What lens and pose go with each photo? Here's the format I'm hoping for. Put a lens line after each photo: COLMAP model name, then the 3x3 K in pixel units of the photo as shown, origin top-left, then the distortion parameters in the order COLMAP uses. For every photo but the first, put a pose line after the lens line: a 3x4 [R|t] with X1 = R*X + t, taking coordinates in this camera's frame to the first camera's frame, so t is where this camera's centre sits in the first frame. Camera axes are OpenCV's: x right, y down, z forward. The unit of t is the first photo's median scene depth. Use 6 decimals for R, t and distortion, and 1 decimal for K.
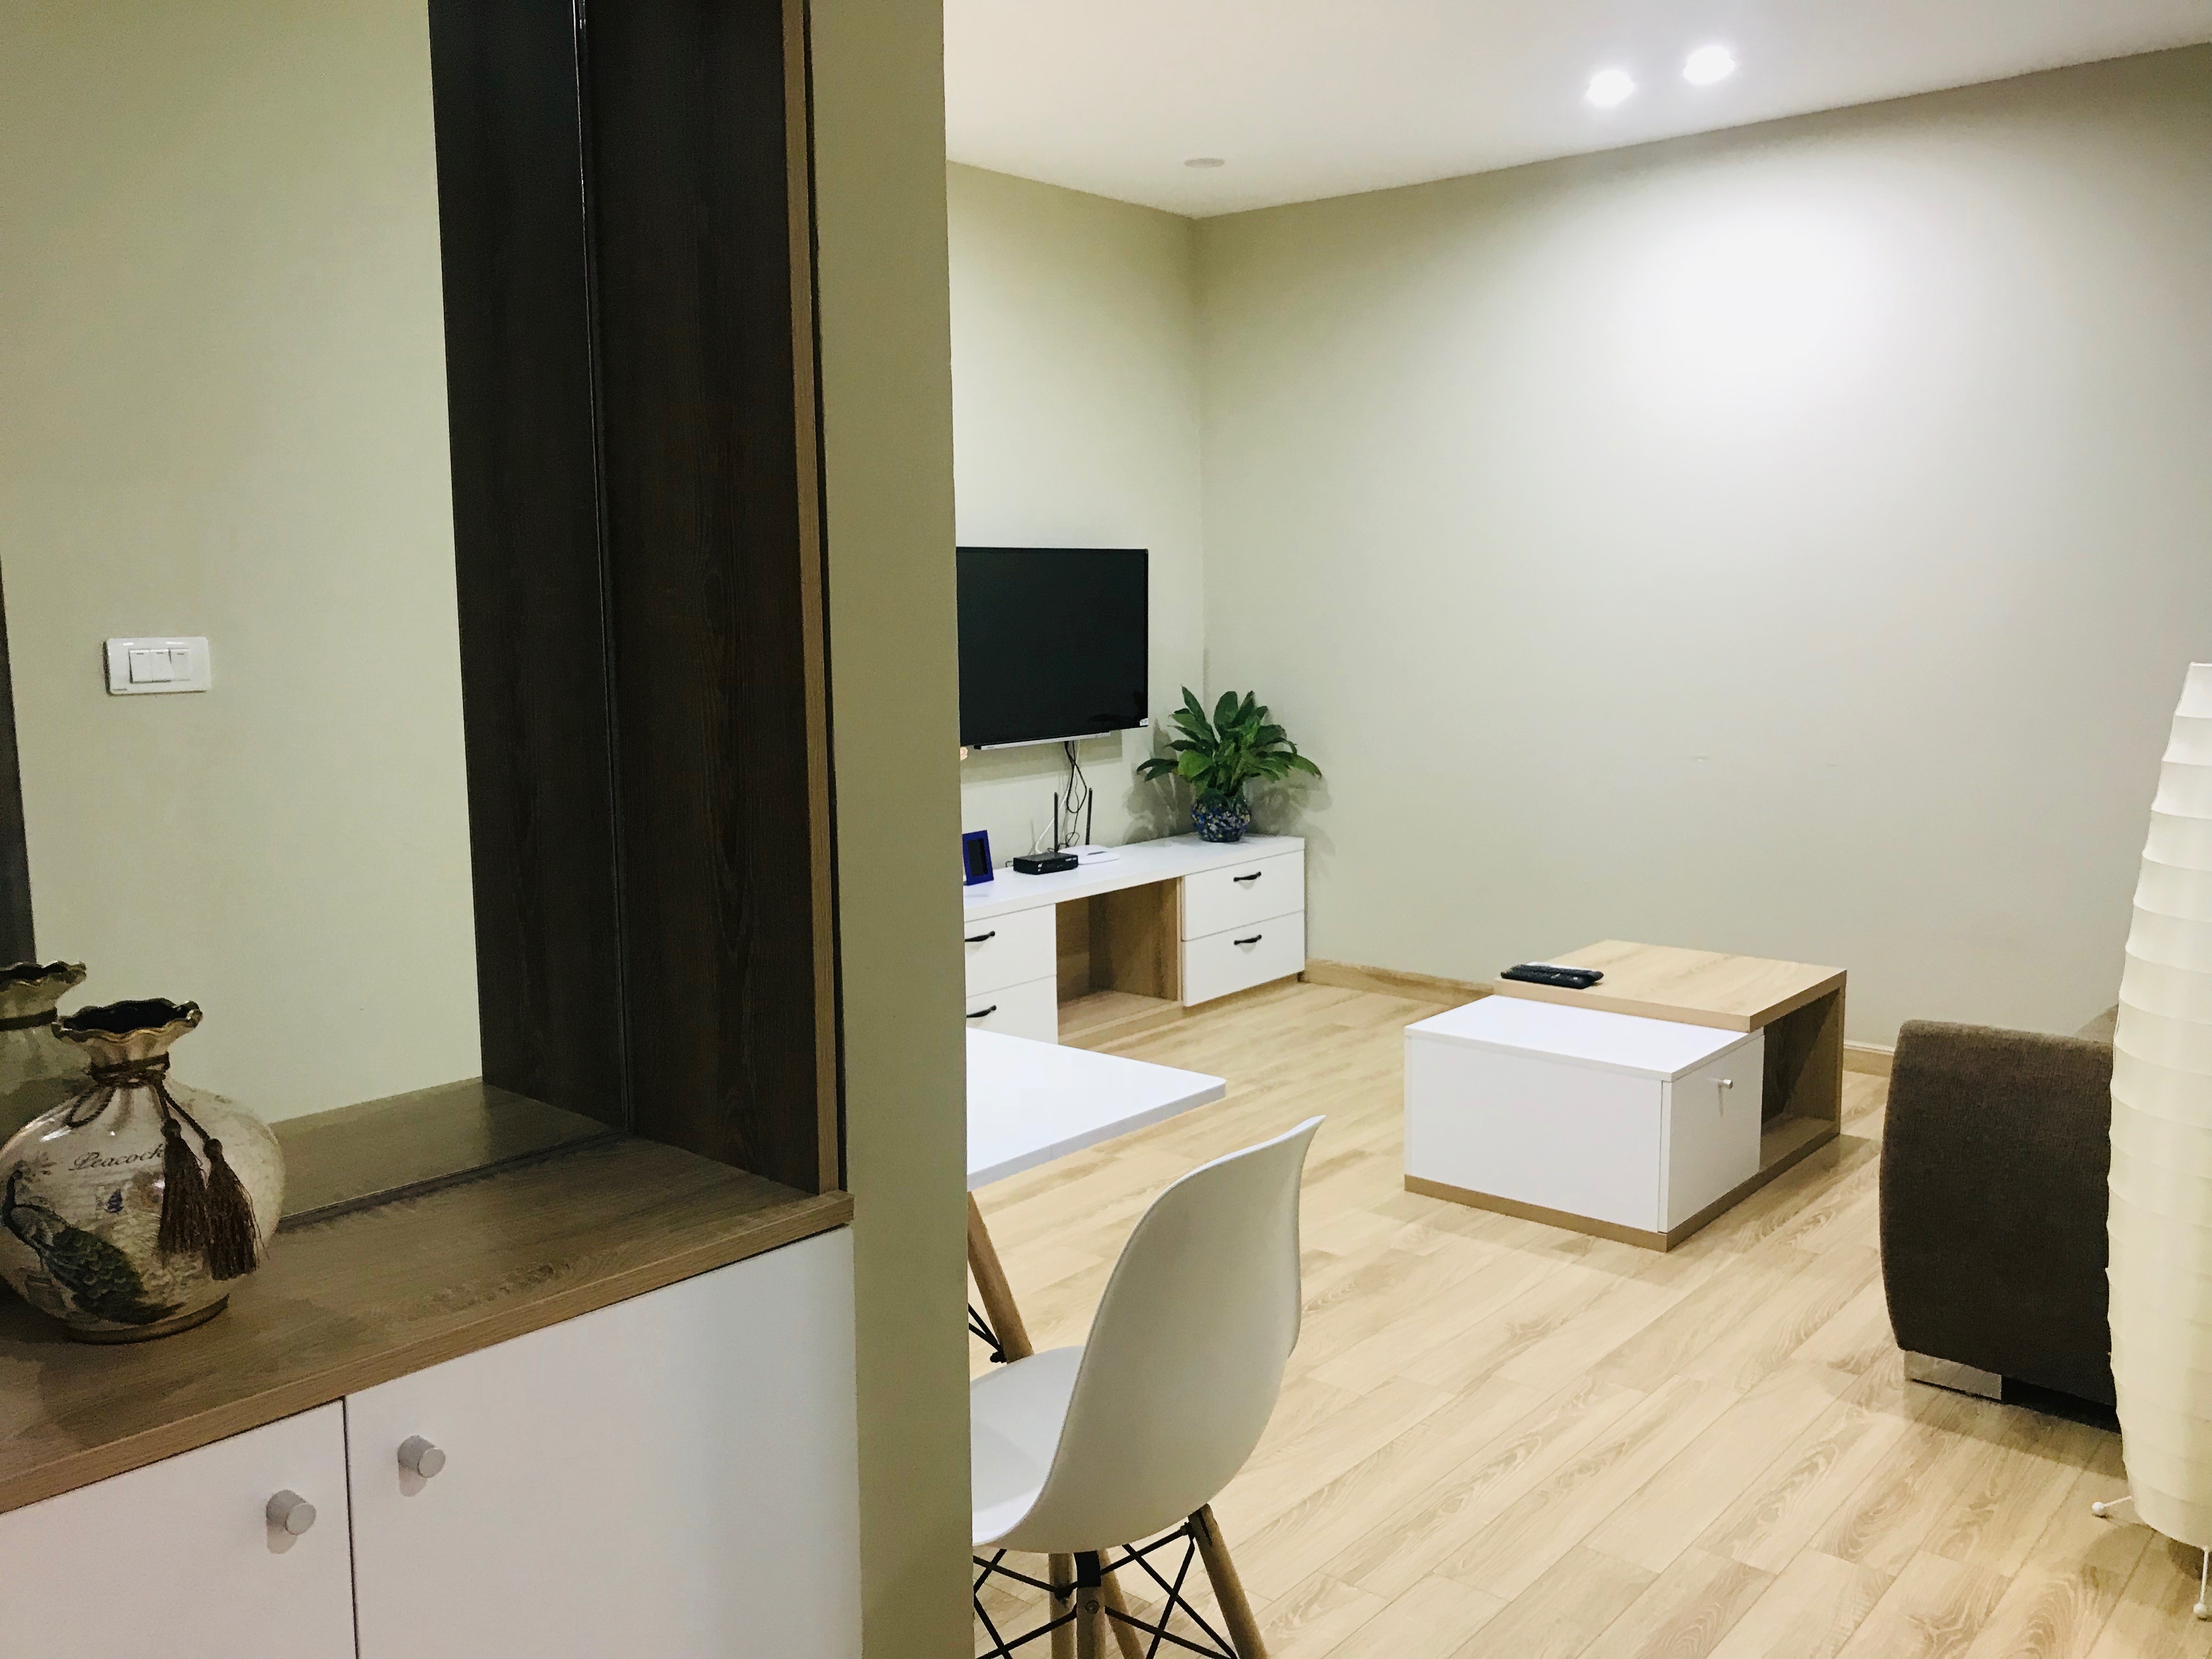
lens RADIAL K [[1821.2, 0, 1106.0], [0, 1821.2, 829.5], [0, 0, 1]] dist [0.005780, 0.003212]
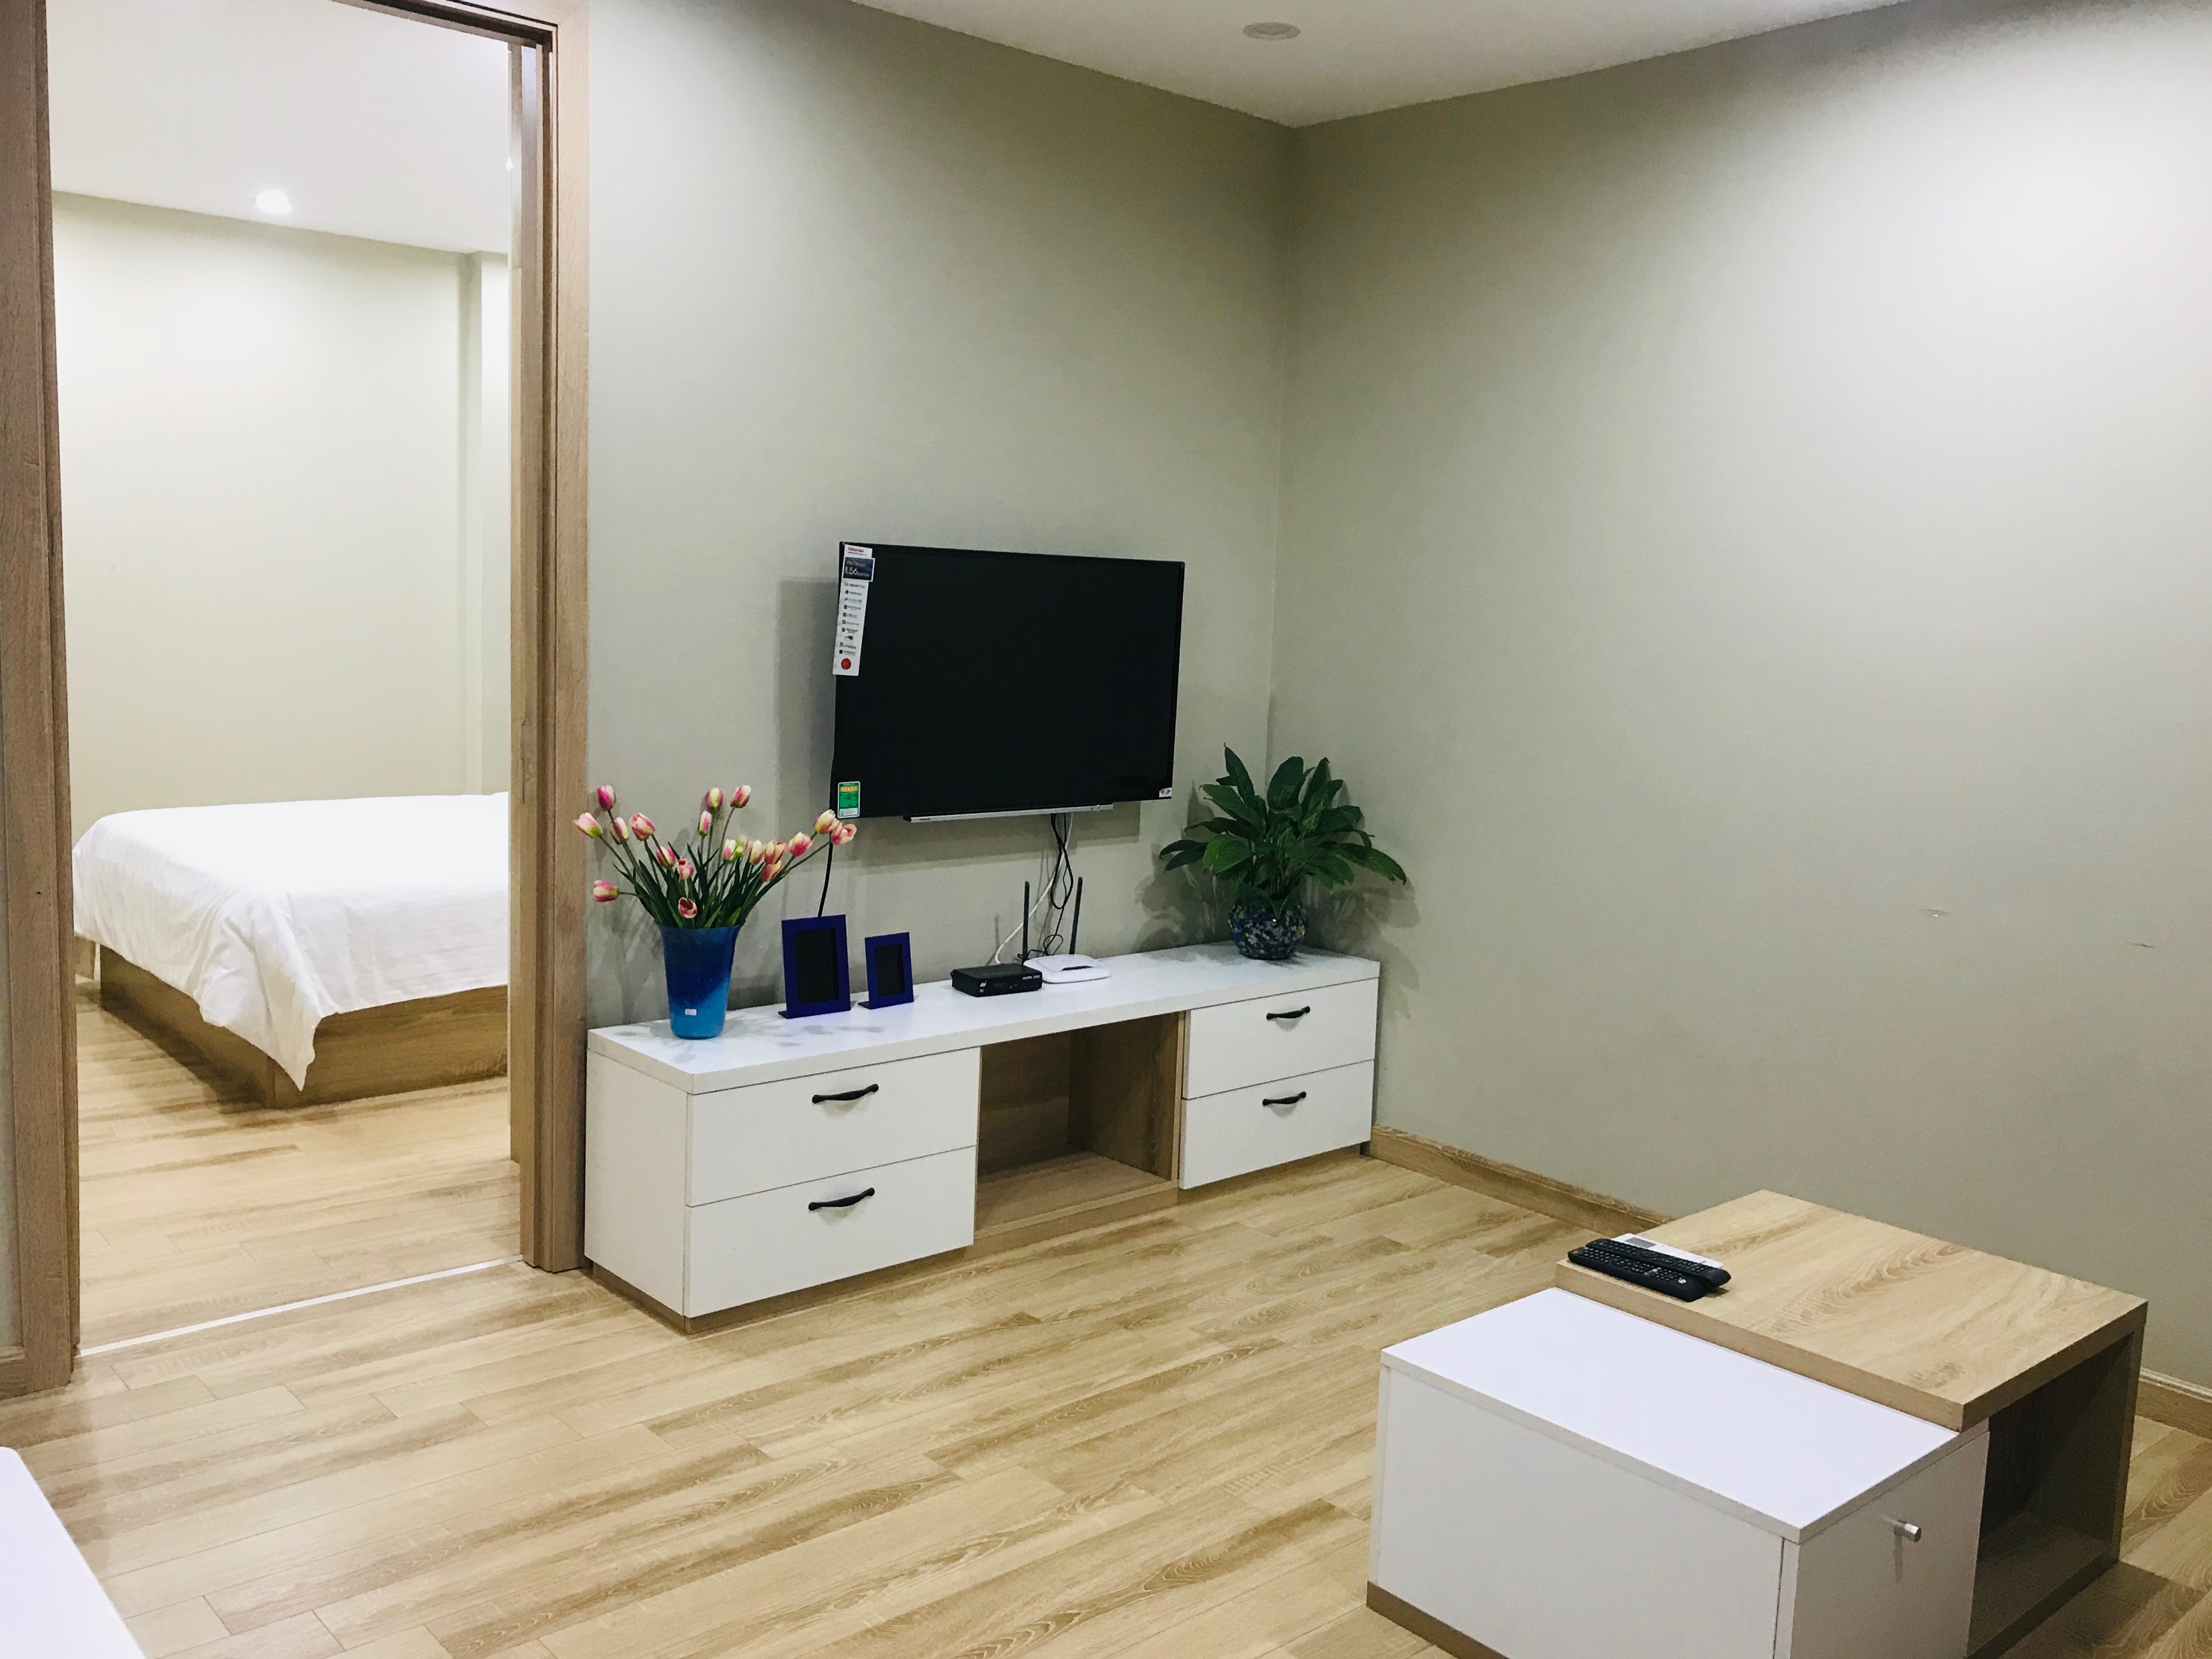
lens RADIAL K [[1858.7, 0, 1108.6], [0, 1858.7, 790.3], [0, 0, 1]] dist [0.003878, -0.001009]
pose [[0.988277, 0.067162, -0.137108, 0.103859], [-0.070597, 0.997297, -0.020347, -0.043605], [0.135371, 0.029788, 0.990347, 0.251536]]
